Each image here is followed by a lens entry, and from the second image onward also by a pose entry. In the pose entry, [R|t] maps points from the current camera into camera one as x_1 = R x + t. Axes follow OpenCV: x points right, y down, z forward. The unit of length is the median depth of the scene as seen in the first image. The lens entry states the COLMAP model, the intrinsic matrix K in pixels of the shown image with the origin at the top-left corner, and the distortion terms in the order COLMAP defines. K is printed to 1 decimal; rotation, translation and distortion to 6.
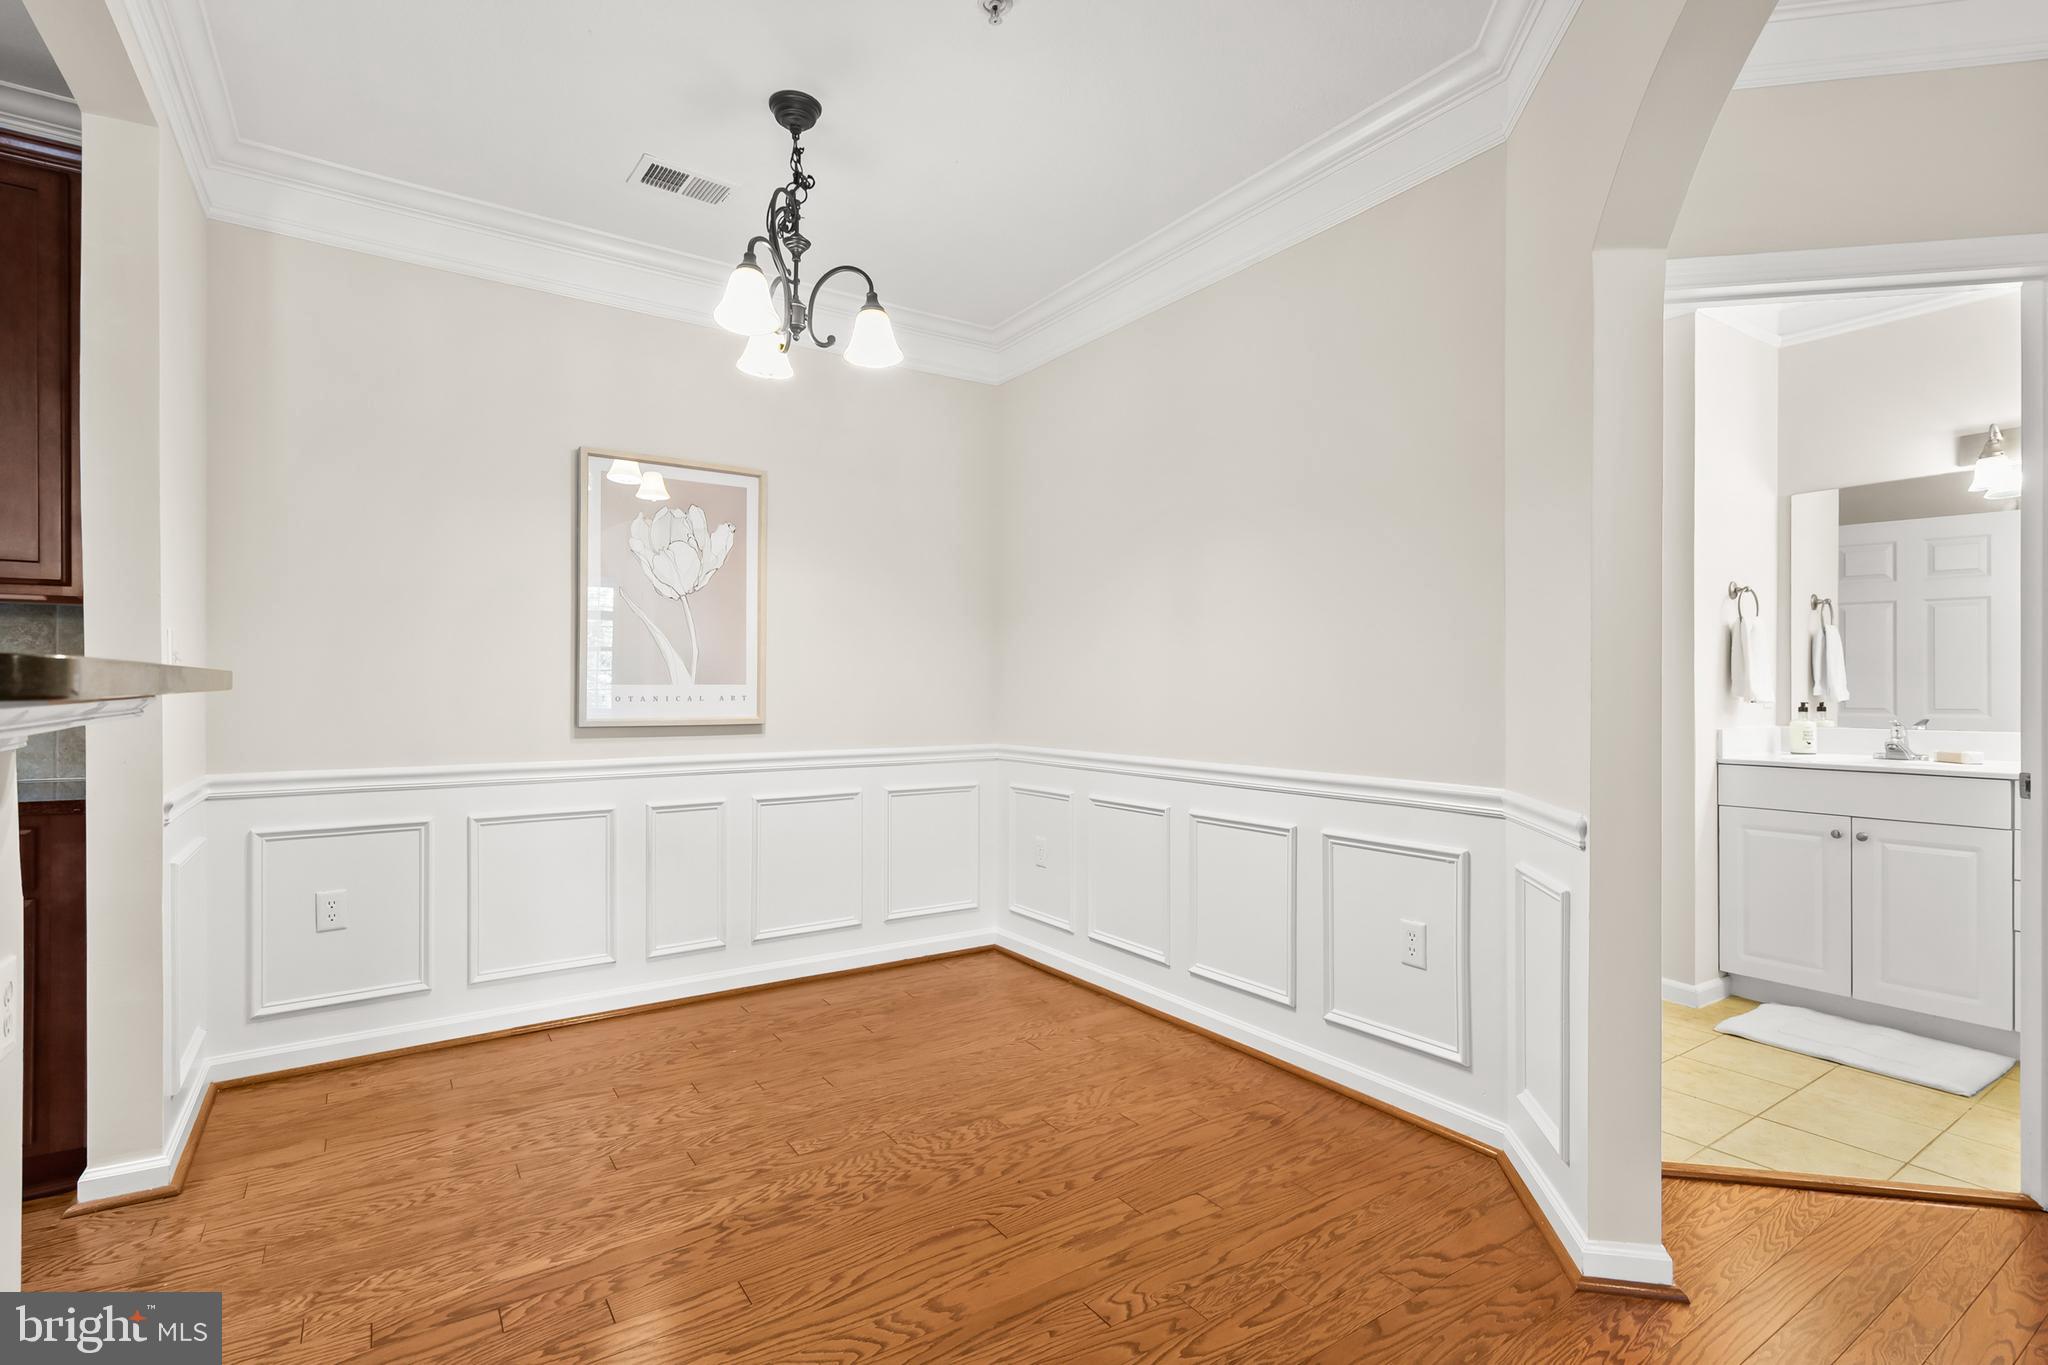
lens RADIAL K [[979.5, 0, 1021.1], [0, 979.5, 683.4], [0, 0, 1]] dist [-0.000813, 0.000773]
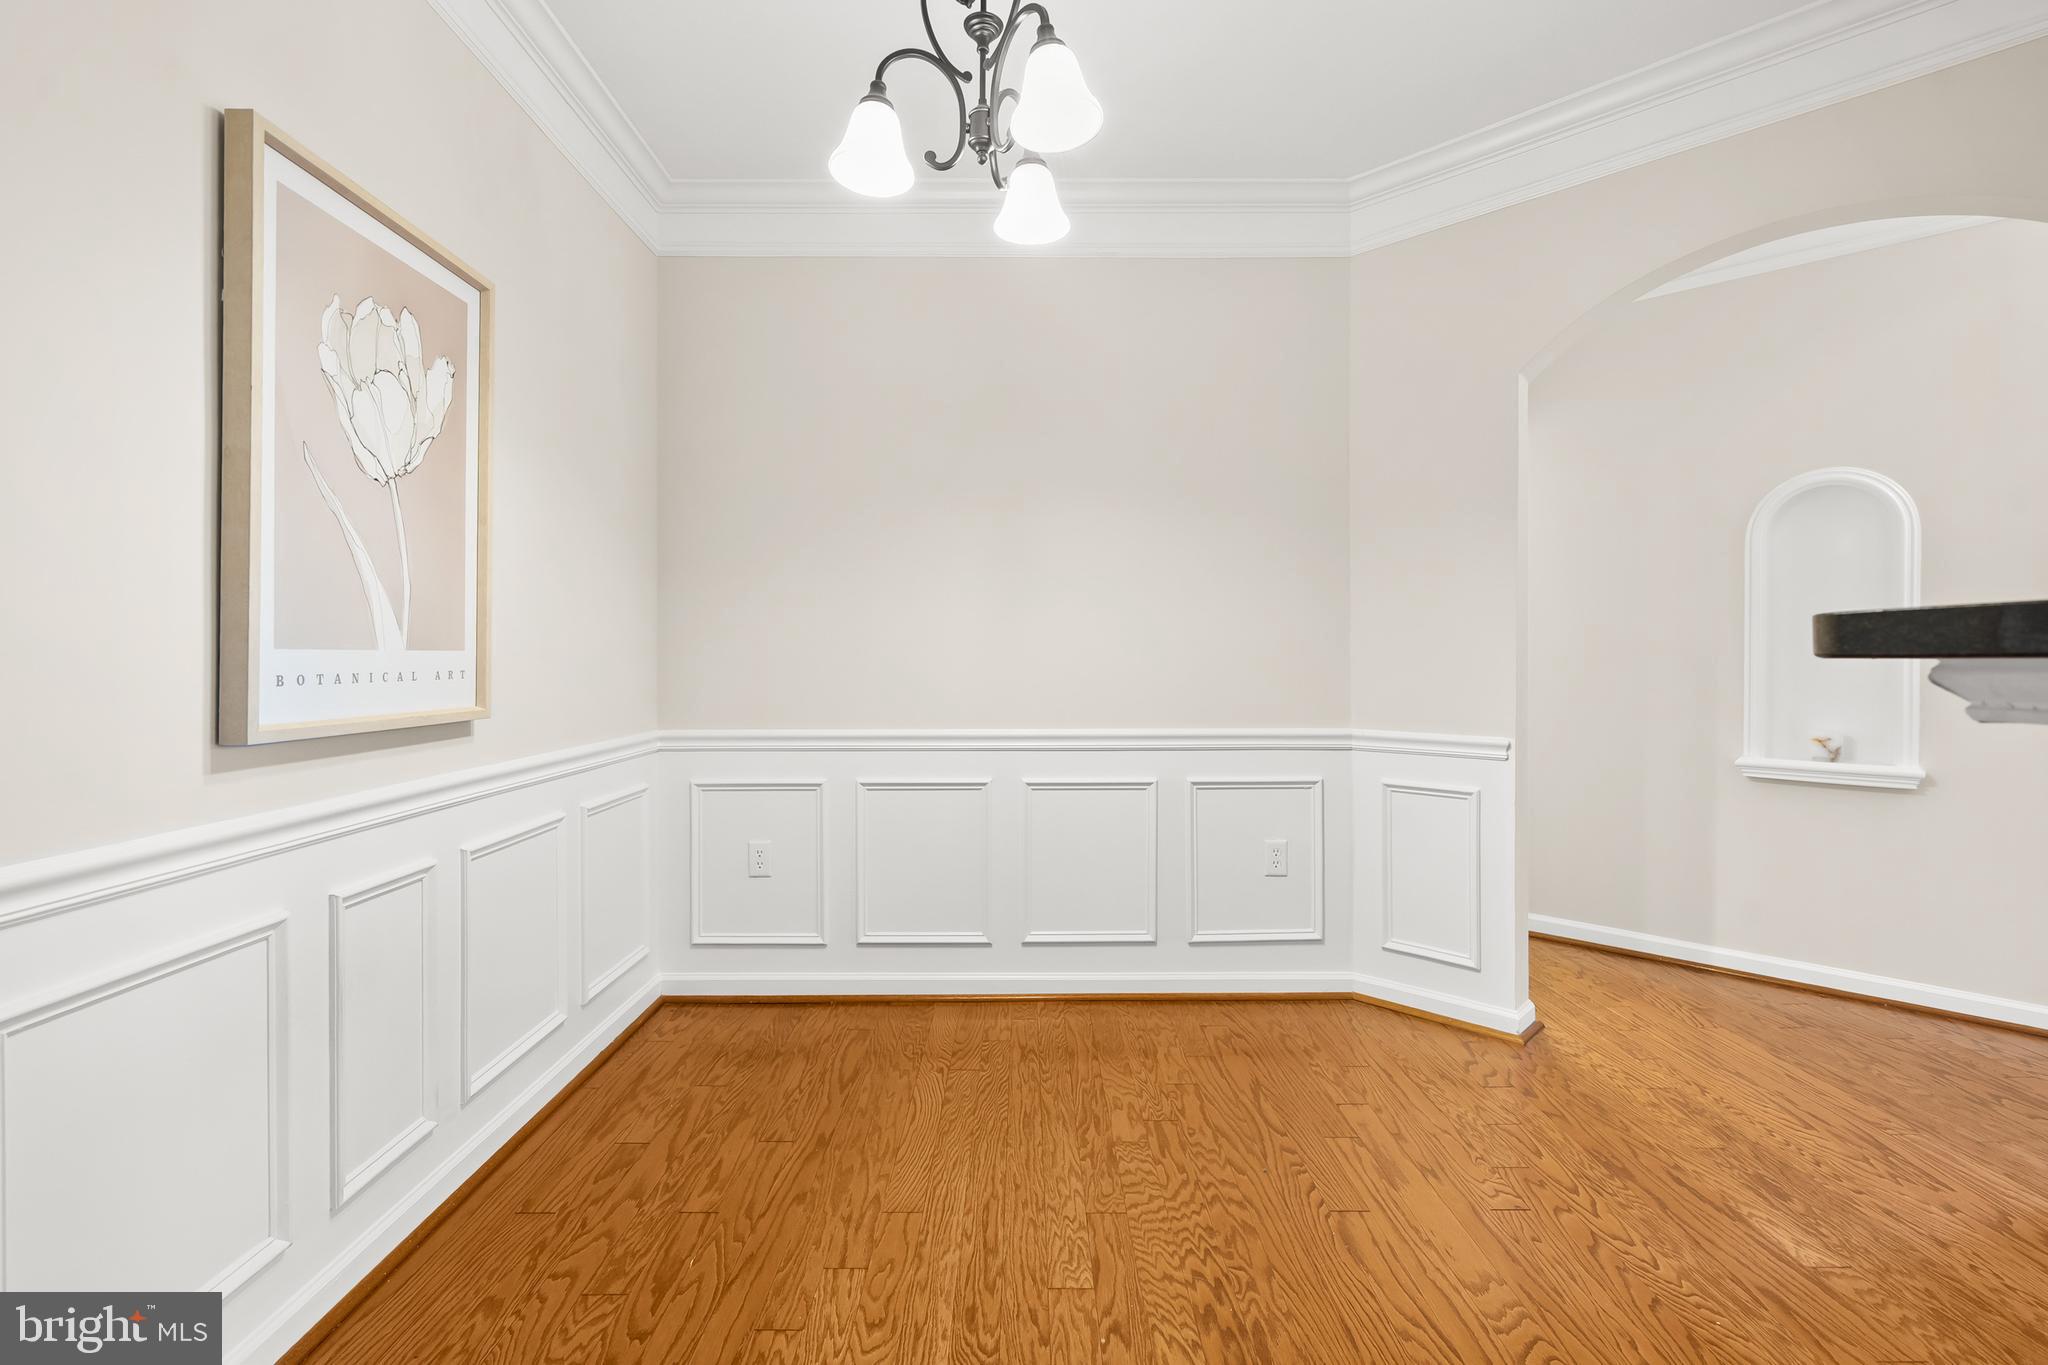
lens RADIAL K [[940.1, 0, 1016.0], [0, 940.1, 653.4], [0, 0, 1]] dist [-0.003497, 0.000932]
pose [[0.545947, 0.000436, 0.837819, -0.705029], [-0.001838, 0.999998, 0.000677, 0.002186], [-0.837817, -0.001910, 0.545947, 0.549541]]
